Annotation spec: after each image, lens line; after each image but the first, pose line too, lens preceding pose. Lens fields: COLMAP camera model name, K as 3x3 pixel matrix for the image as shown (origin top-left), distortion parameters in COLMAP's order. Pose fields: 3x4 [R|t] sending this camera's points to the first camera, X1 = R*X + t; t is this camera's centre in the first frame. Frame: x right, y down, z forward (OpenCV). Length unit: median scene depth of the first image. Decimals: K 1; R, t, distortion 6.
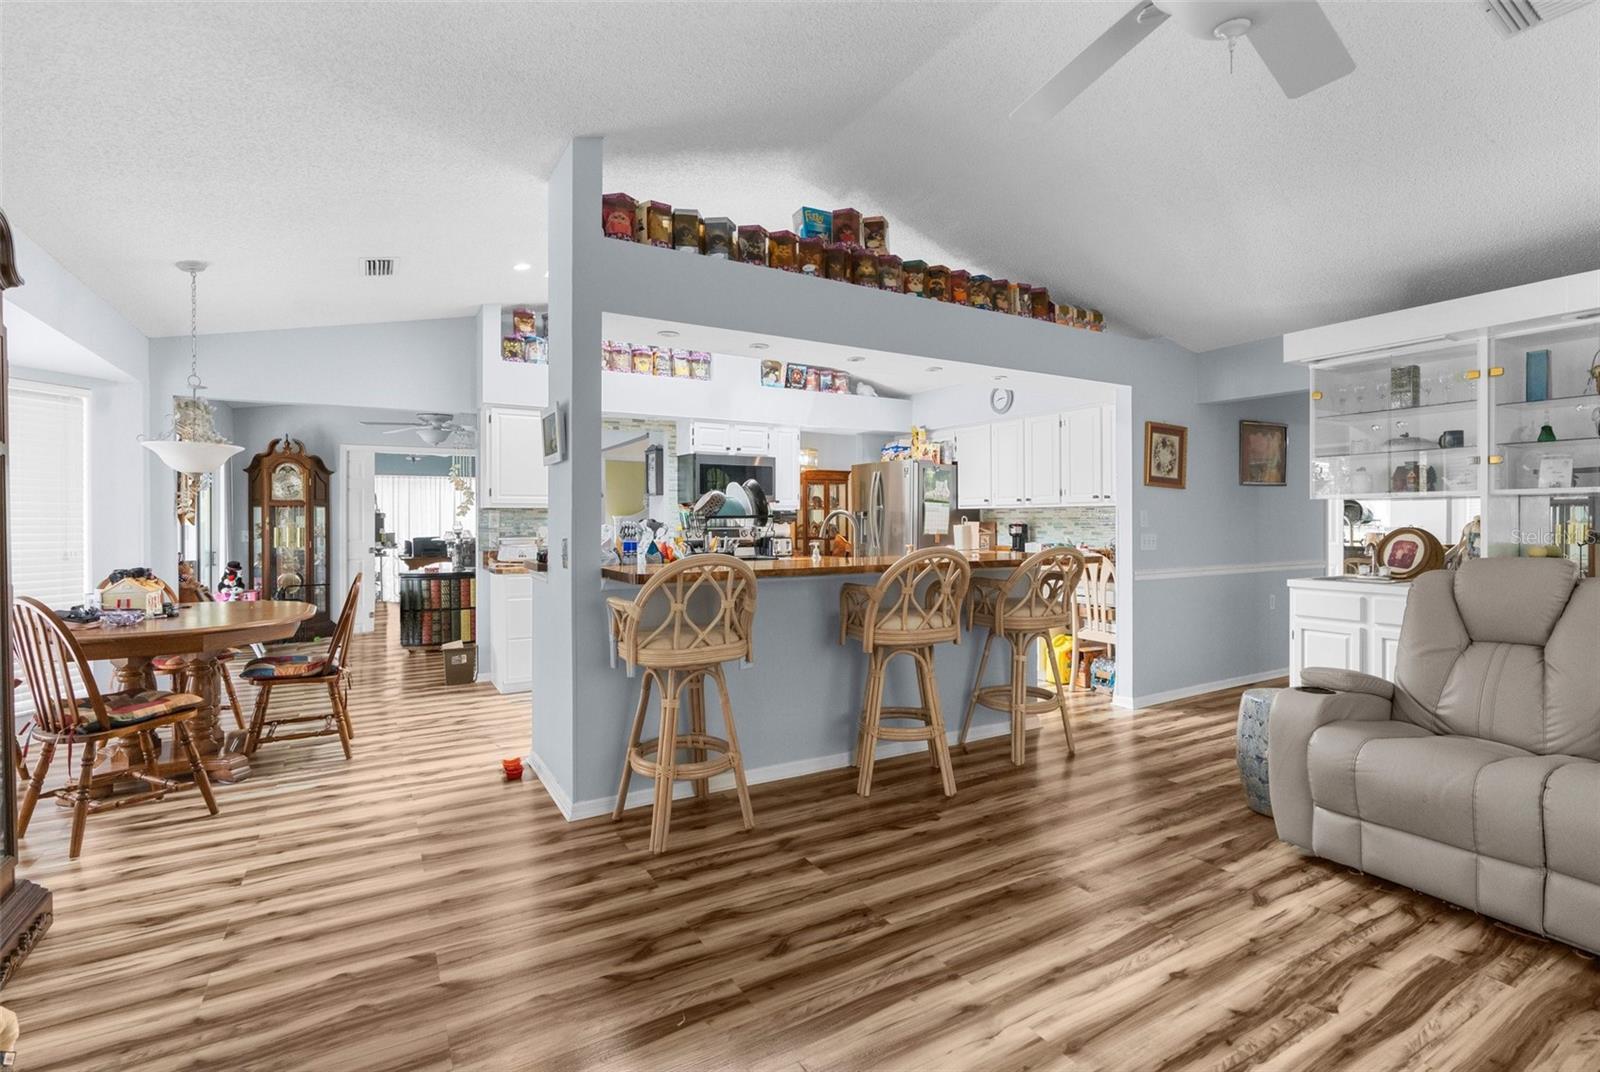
lens RADIAL K [[757.3, 0, 810.5], [0, 757.3, 521.0], [0, 0, 1]] dist [-0.004879, 0.000247]
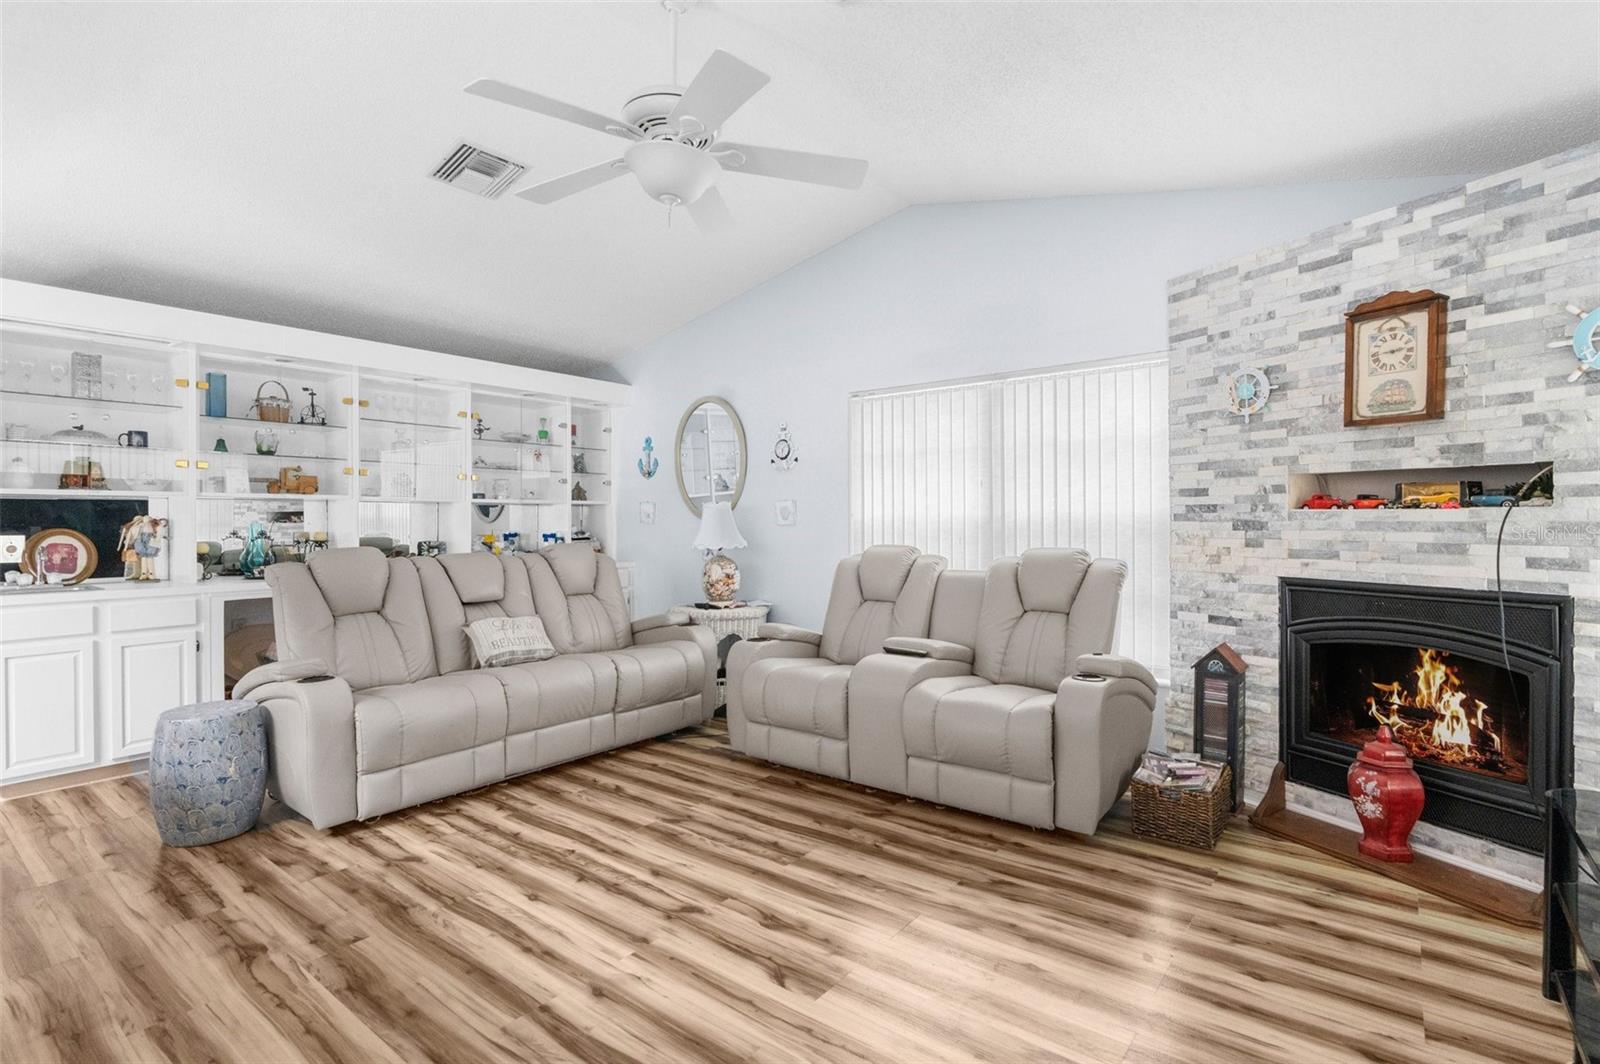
lens RADIAL K [[766.7, 0, 805.9], [0, 766.7, 522.6], [0, 0, 1]] dist [-0.004389, 0.000275]
pose [[-0.372677, 0.000559, 0.927961, -0.728922], [0.005243, 0.999985, 0.001504, 0.009182], [-0.927946, 0.005425, -0.372675, 0.958763]]
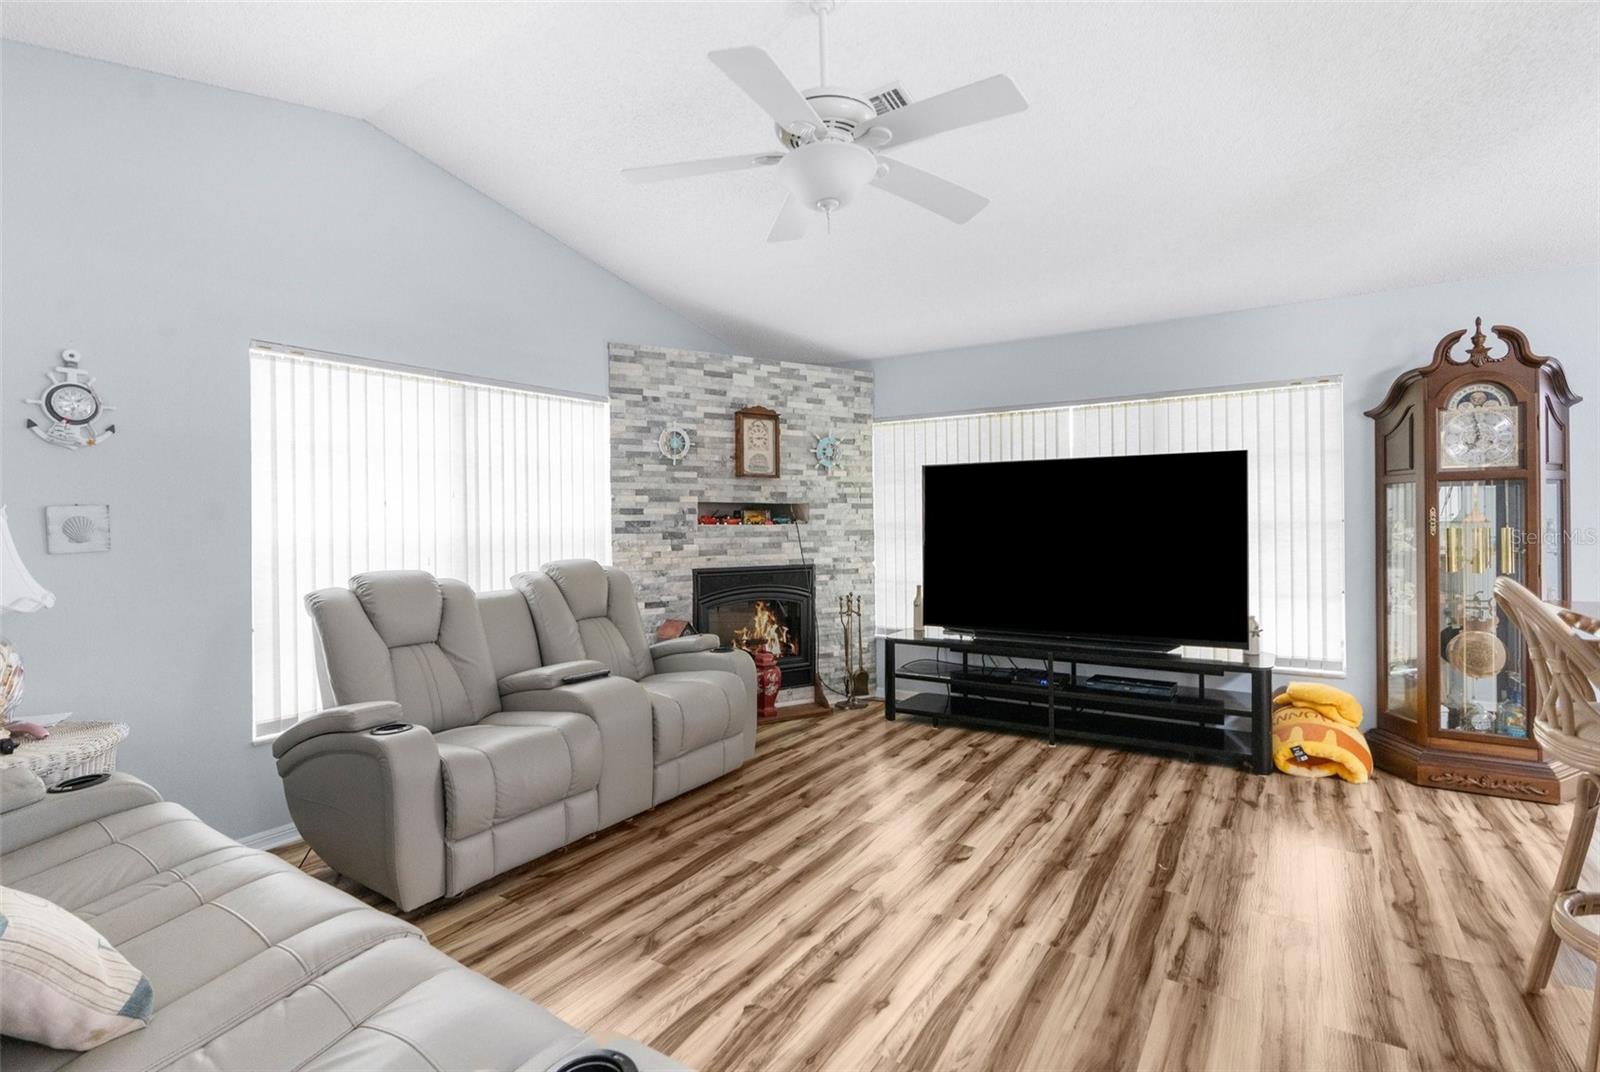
lens RADIAL K [[757.3, 0, 810.5], [0, 757.3, 521.0], [0, 0, 1]] dist [-0.004879, 0.000247]
pose [[-0.894520, 0.010264, -0.446910, 0.912586], [0.010336, 0.999944, 0.002276, -0.020360], [0.446909, -0.002583, -0.894576, 1.674850]]
